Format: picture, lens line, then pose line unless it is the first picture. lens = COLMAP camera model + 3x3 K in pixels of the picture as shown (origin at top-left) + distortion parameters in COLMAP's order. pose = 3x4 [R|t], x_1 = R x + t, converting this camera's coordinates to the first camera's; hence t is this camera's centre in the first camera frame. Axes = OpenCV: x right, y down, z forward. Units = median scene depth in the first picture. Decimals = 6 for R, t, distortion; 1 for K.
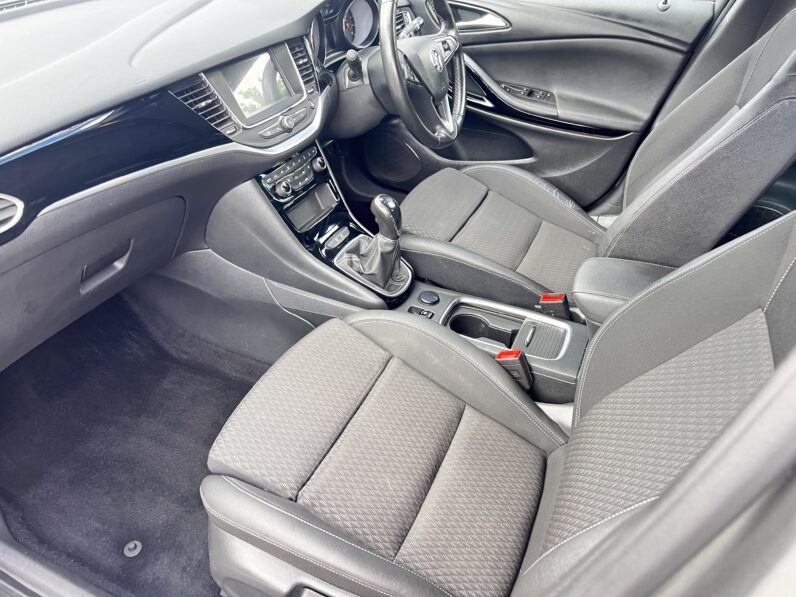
lens RADIAL K [[597.9, 0, 398.3], [0, 597.9, 310.6], [0, 0, 1]] dist [-0.002182, -0.004091]
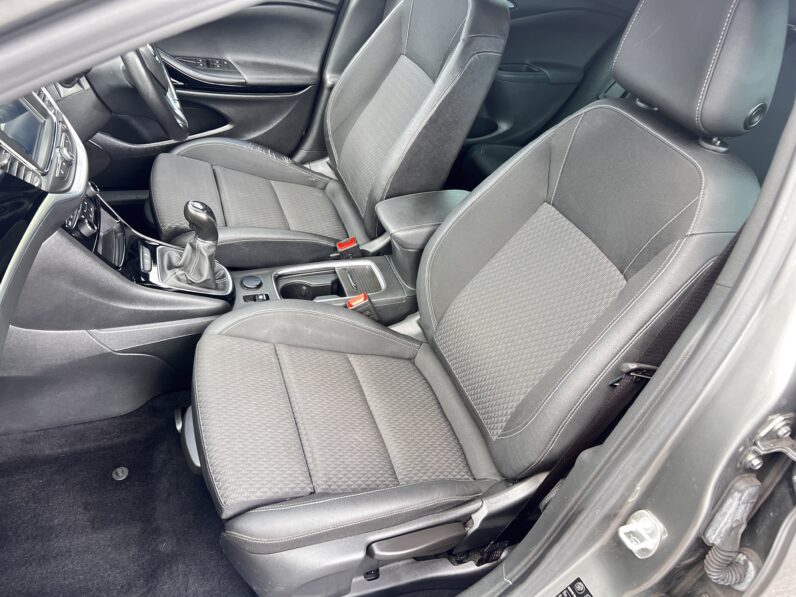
lens RADIAL K [[603.4, 0, 398.0], [0, 603.4, 298.5], [0, 0, 1]] dist [-0.003799, -0.005943]
pose [[0.711407, -0.382961, 0.589272, -0.408426], [0.325219, 0.922699, 0.207026, -0.133802], [-0.623003, 0.044363, 0.780960, 0.015865]]
